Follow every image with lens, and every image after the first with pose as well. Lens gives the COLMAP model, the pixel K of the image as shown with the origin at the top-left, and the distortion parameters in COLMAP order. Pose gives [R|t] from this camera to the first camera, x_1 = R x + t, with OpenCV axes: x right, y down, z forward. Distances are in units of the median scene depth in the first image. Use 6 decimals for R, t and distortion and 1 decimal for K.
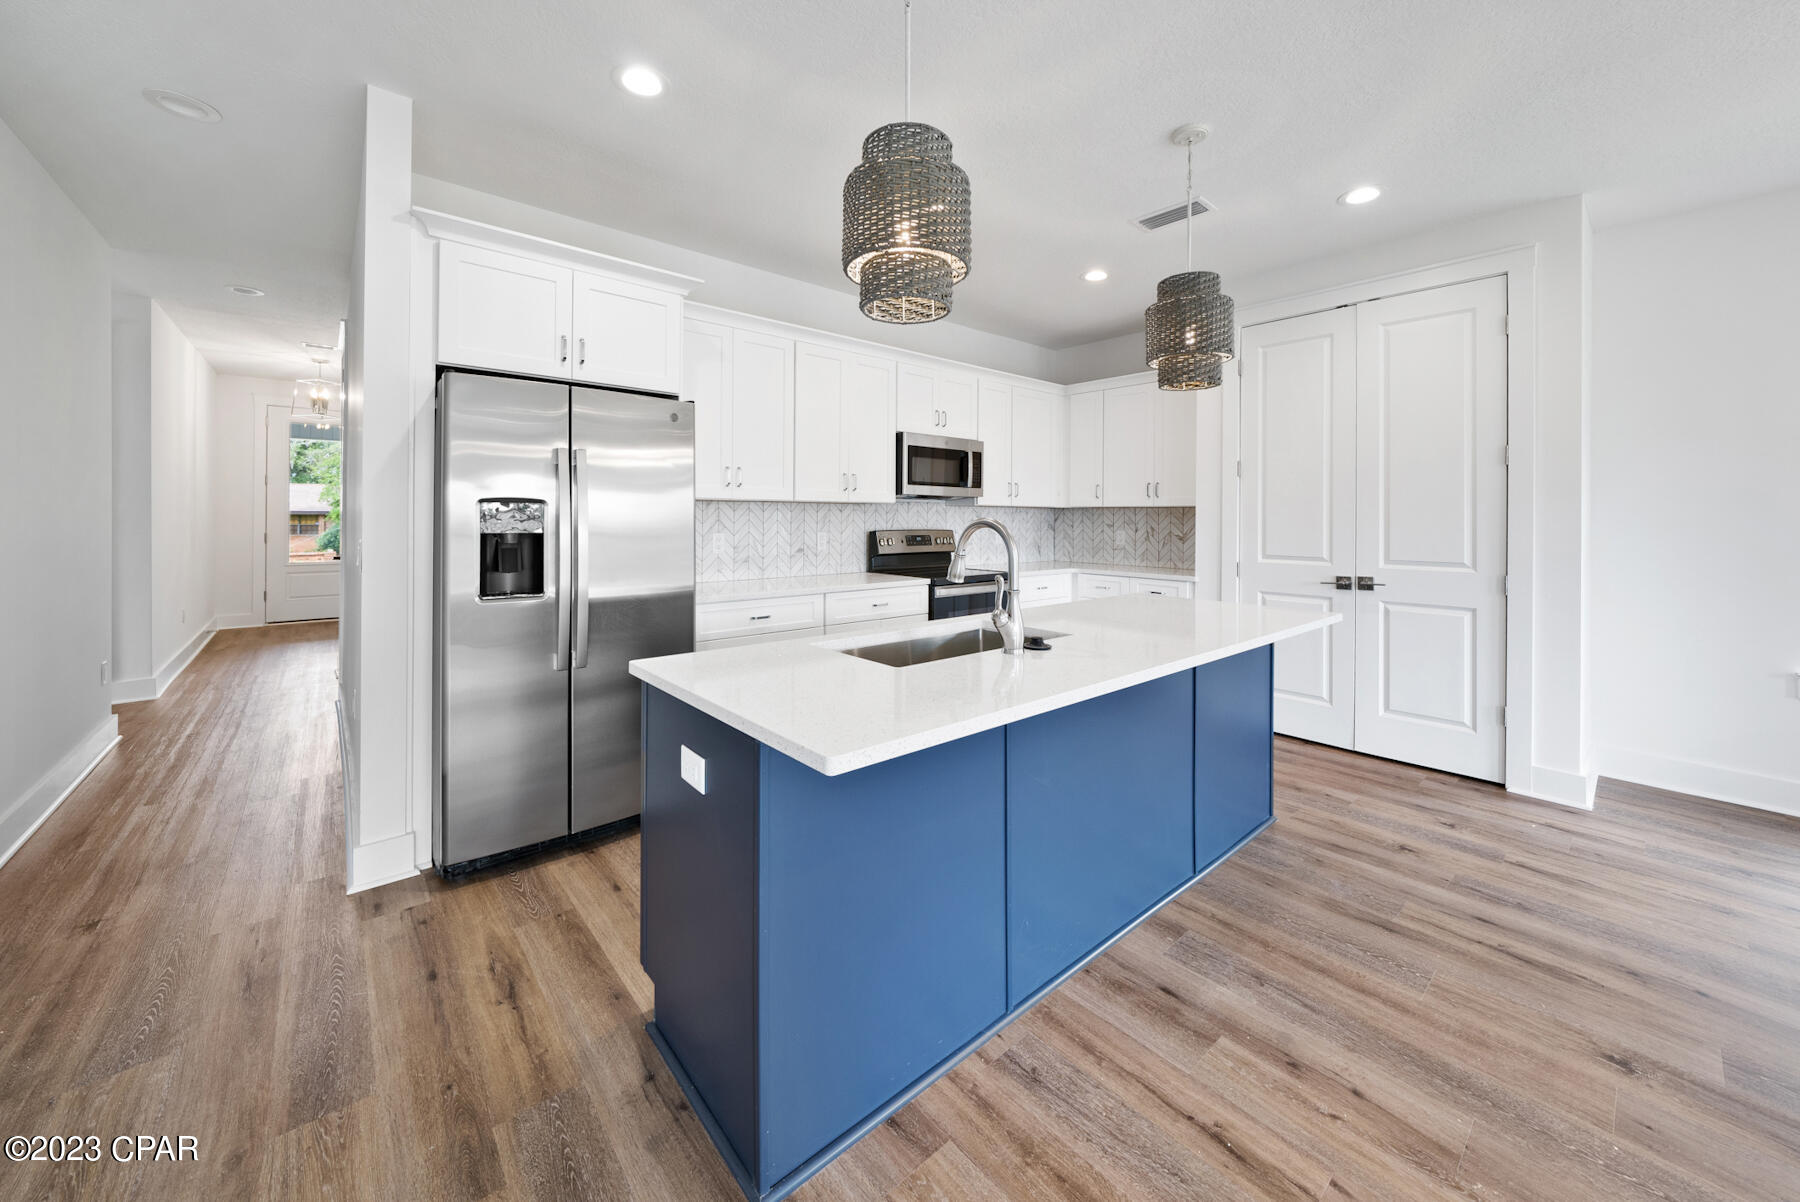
lens RADIAL K [[663.3, 0, 873.2], [0, 663.3, 515.3], [0, 0, 1]] dist [-0.002886, 0.000345]
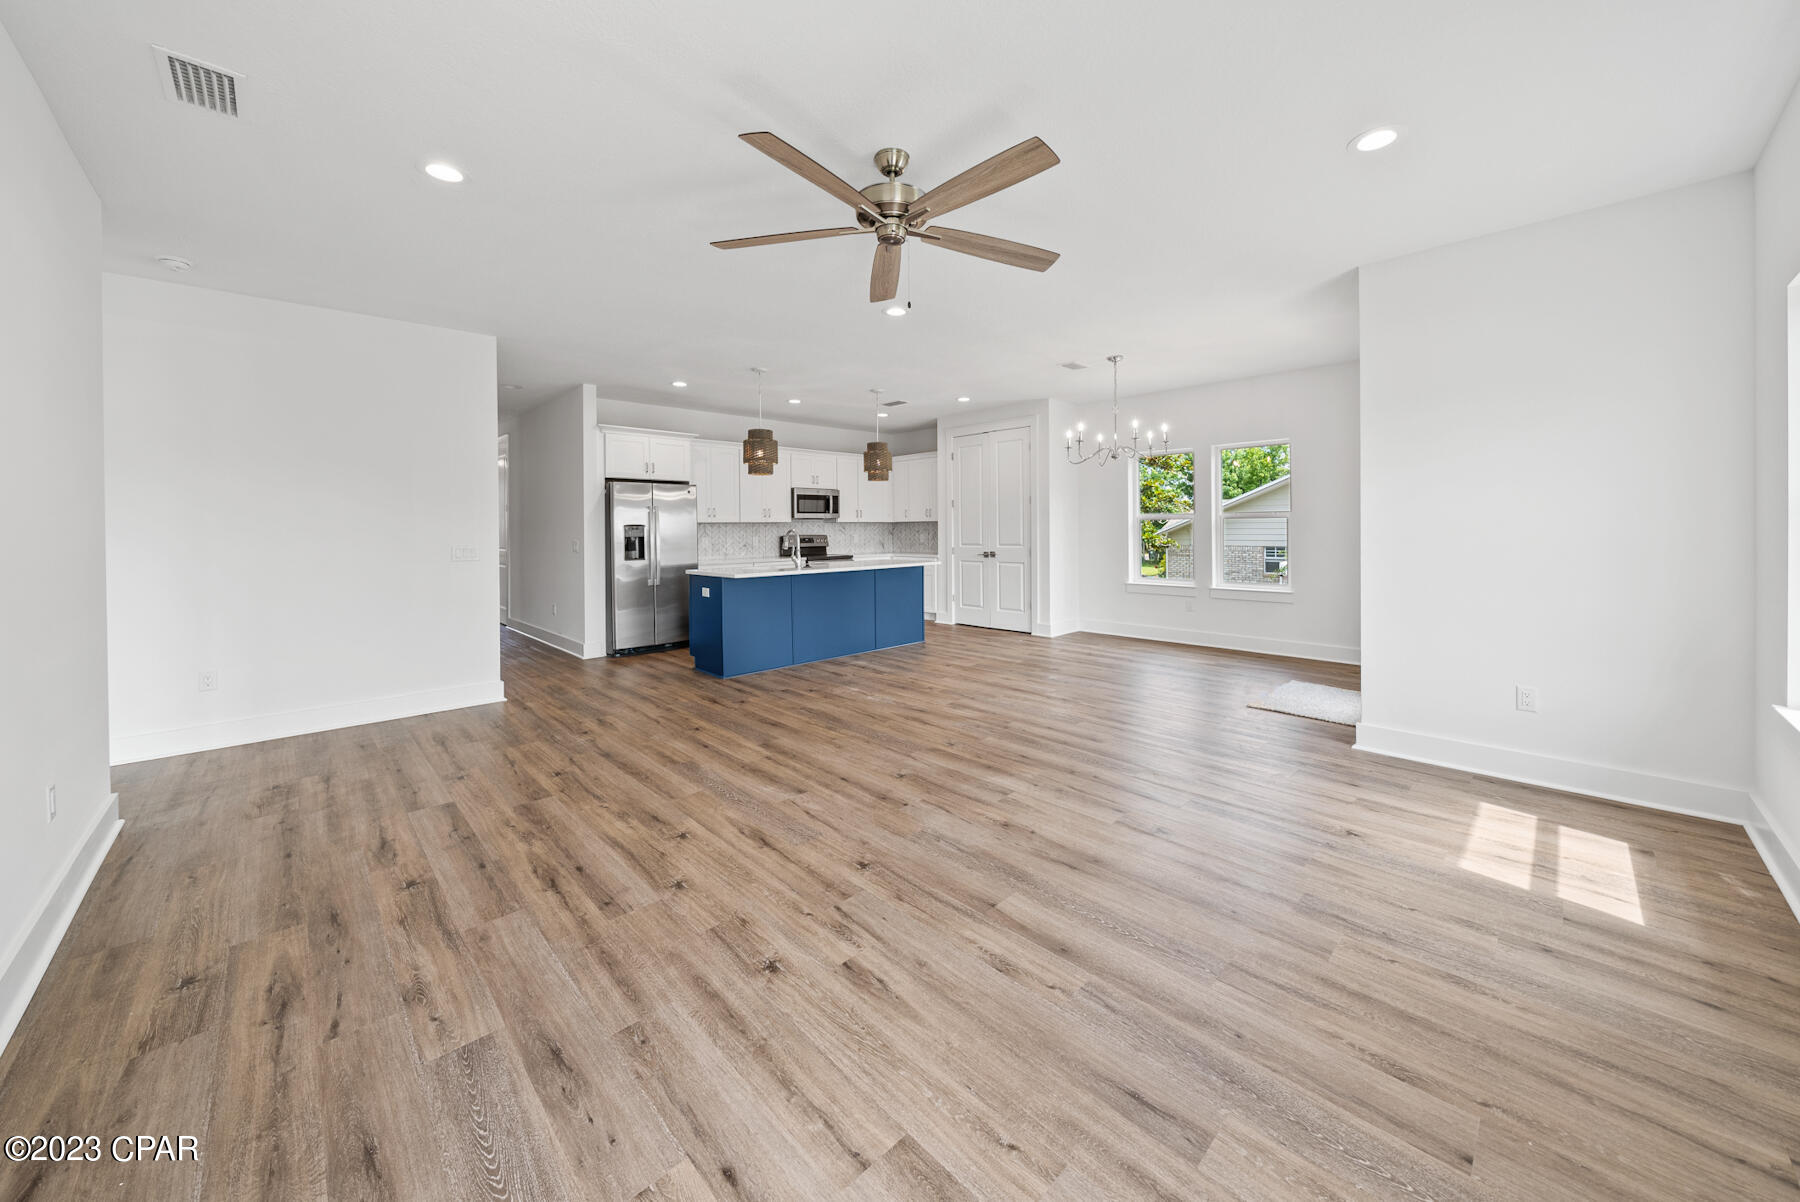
lens RADIAL K [[663.3, 0, 872.4], [0, 663.3, 535.9], [0, 0, 1]] dist [-0.002886, 0.000345]
pose [[0.999206, -0.017597, 0.035744, 0.275596], [0.017176, 0.999780, 0.012053, 0.004766], [-0.035948, -0.011429, 0.999288, -1.396989]]
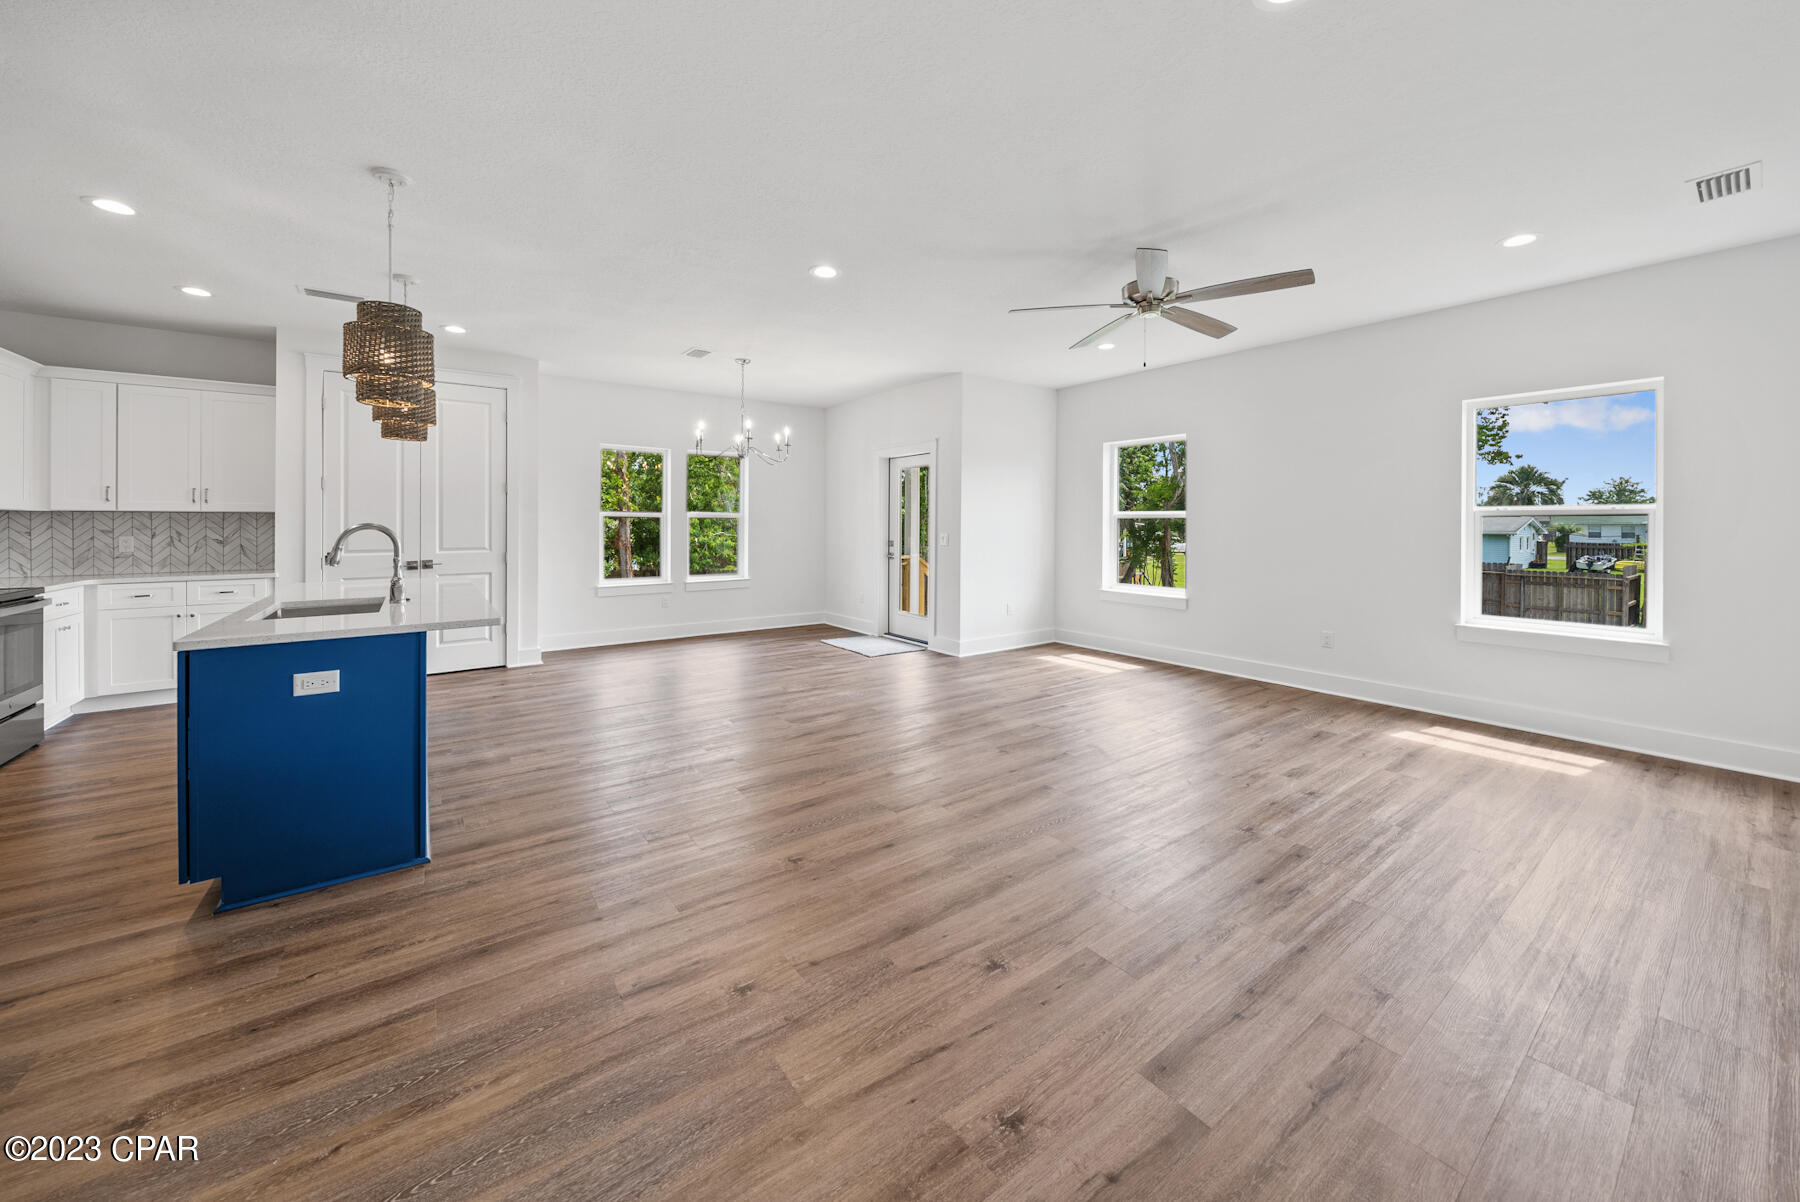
lens RADIAL K [[663.3, 0, 929.9], [0, 663.3, 531.8], [0, 0, 1]] dist [-0.002886, 0.000345]
pose [[0.037448, -0.021224, 0.999073, -0.818343], [-0.000401, 0.999774, 0.021254, -0.005683], [-0.999298, -0.001196, 0.037431, -0.240553]]
